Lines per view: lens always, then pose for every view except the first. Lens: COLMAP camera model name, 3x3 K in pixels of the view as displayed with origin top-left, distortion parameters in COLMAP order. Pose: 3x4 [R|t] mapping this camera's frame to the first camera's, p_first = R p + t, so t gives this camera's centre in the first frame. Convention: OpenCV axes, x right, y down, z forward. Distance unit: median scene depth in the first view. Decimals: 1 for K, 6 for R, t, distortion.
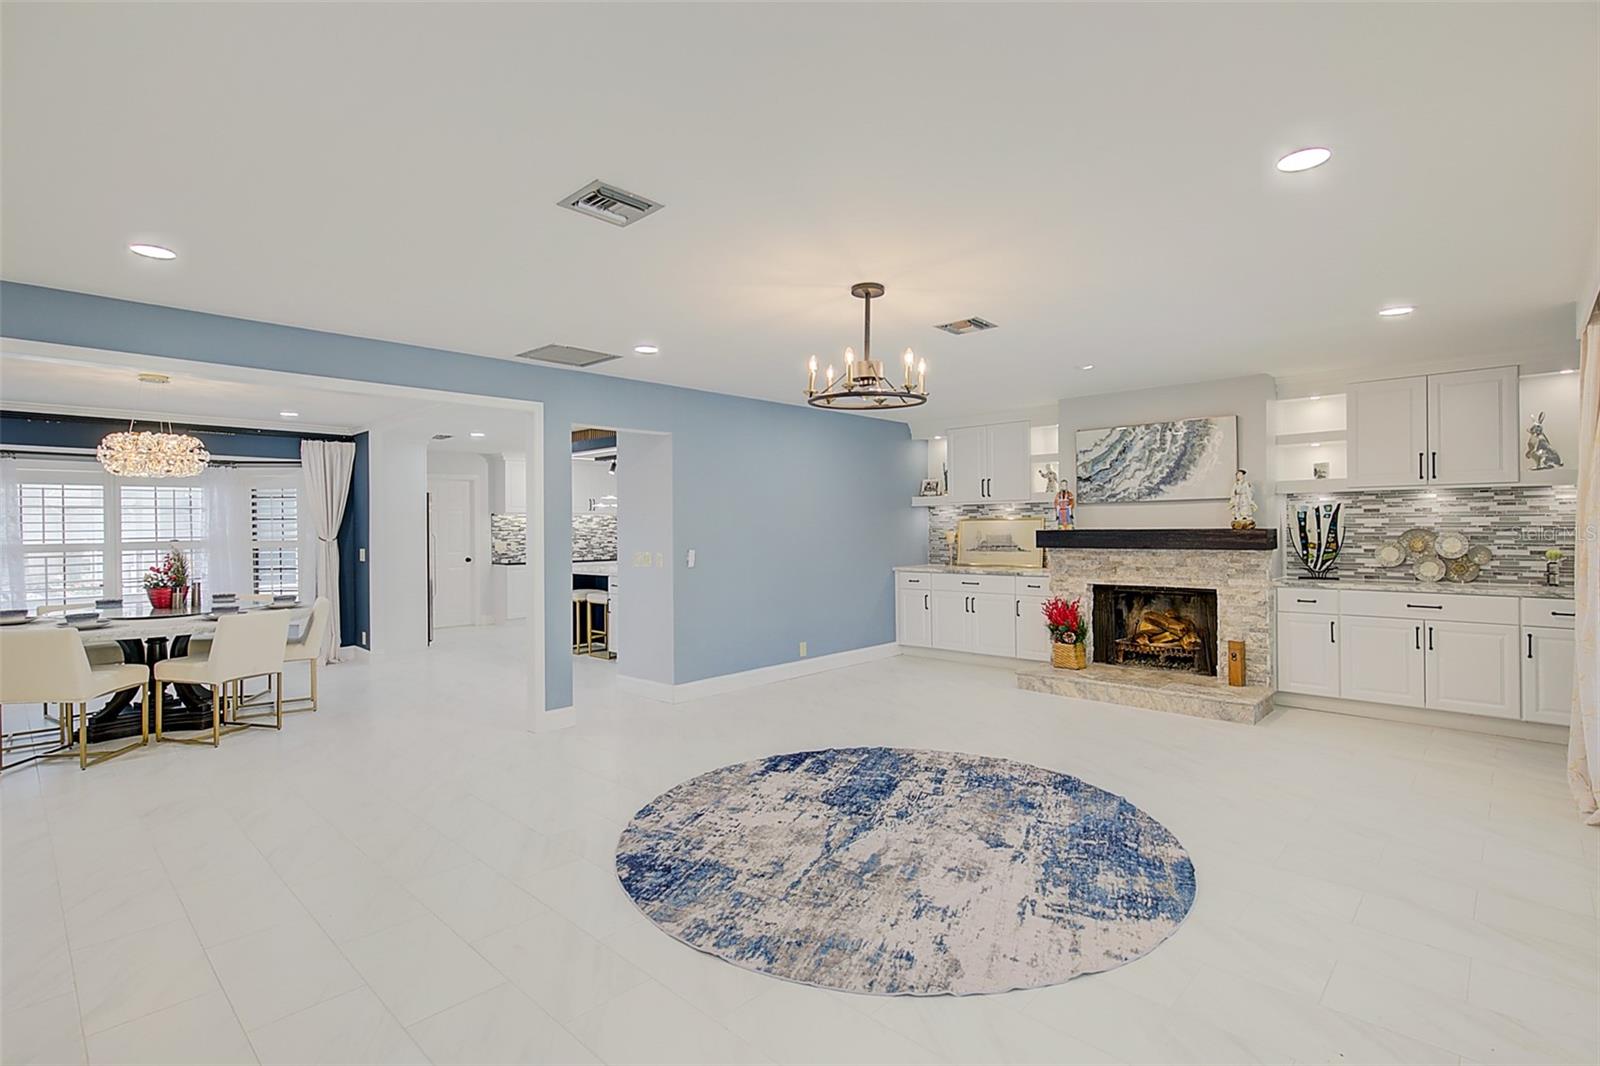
lens RADIAL K [[753.5, 0, 829.1], [0, 753.5, 521.8], [0, 0, 1]] dist [0.000108, 0.000529]
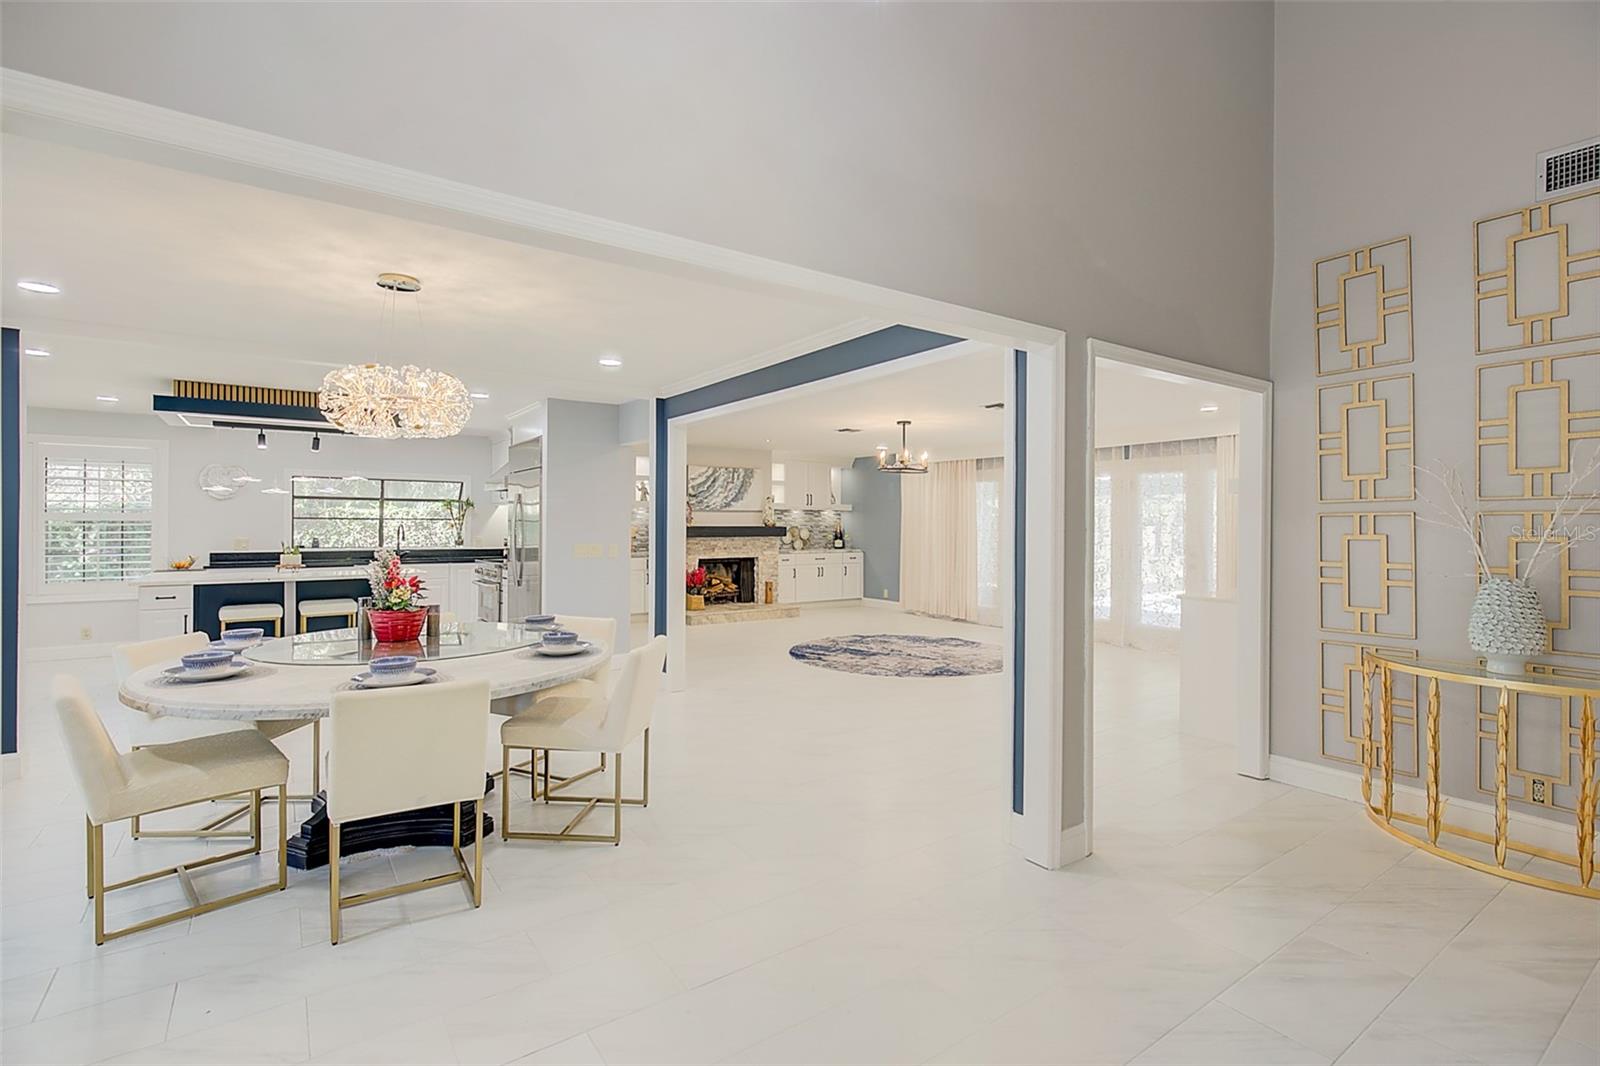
lens RADIAL K [[753.5, 0, 793.0], [0, 753.5, 527.8], [0, 0, 1]] dist [0.000108, 0.000529]
pose [[0.219291, 0.007524, 0.975631, -1.332788], [-0.005398, 0.999964, -0.006499, 0.025409], [-0.975645, -0.003841, 0.219324, 0.470067]]
